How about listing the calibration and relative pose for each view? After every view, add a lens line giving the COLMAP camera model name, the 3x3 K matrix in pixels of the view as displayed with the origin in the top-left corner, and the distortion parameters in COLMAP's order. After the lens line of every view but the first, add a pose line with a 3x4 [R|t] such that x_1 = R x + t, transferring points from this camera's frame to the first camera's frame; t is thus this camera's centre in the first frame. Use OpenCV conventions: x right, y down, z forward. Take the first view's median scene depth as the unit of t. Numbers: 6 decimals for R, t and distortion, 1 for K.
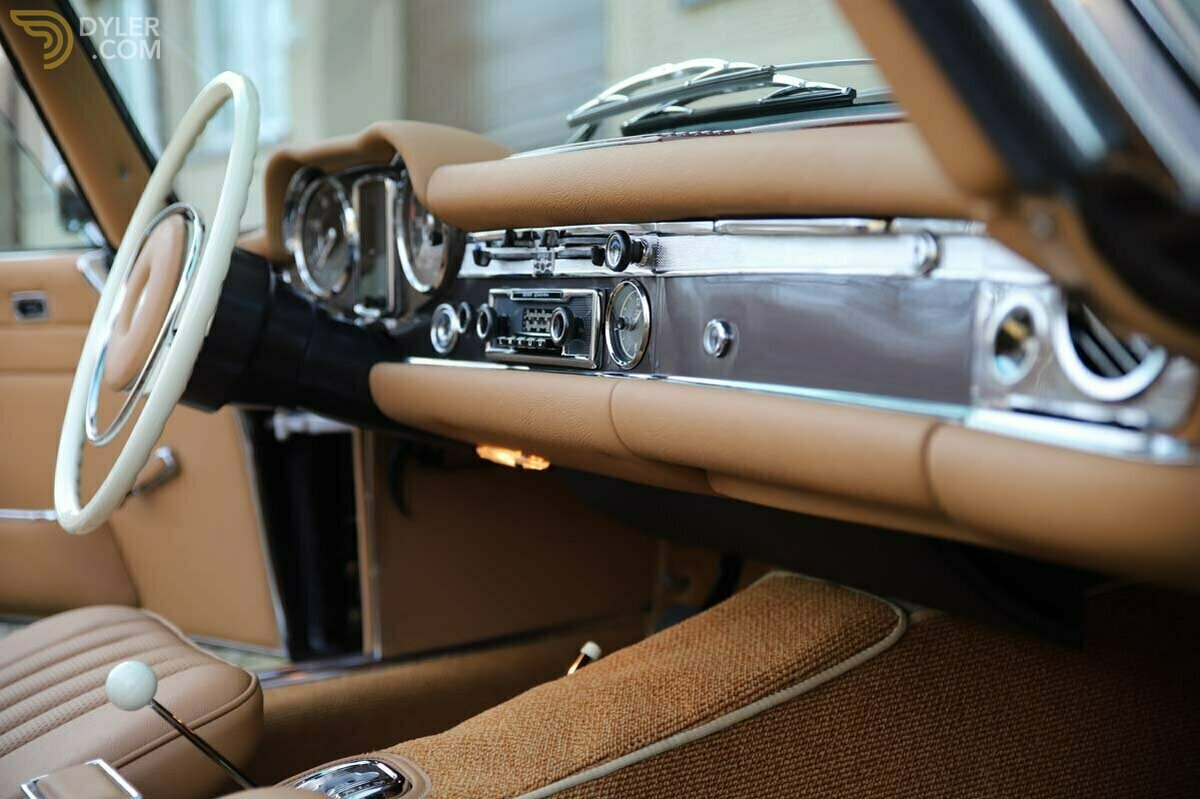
lens RADIAL K [[1719.1, 0, 595.5], [0, 1719.1, 391.2], [0, 0, 1]] dist [0.123596, 0.000000]
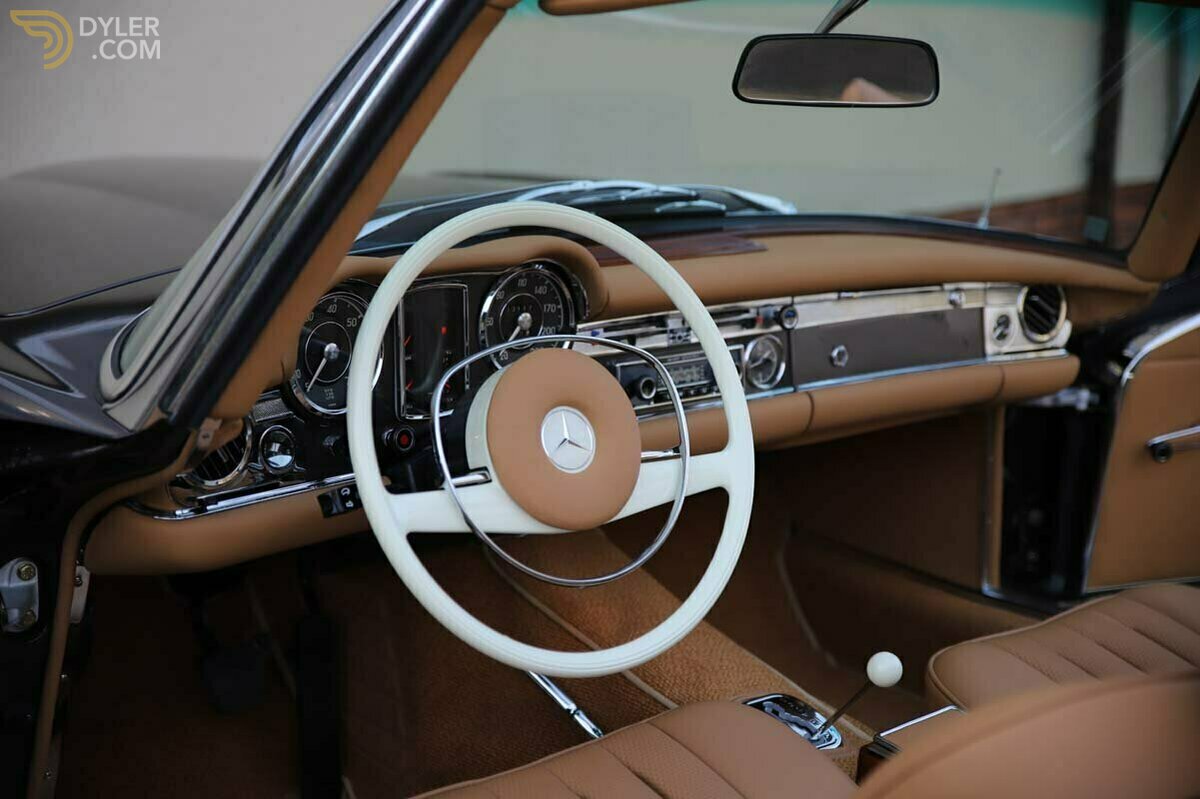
lens RADIAL K [[1987.7, 0, 596.9], [0, 1987.7, 398.8], [0, 0, 1]] dist [0.204673, 0.000000]
pose [[-0.251178, -0.167316, 0.953370, -1.568660], [0.063574, 0.979968, 0.188733, -0.333650], [-0.965851, 0.108015, -0.235509, 1.447790]]
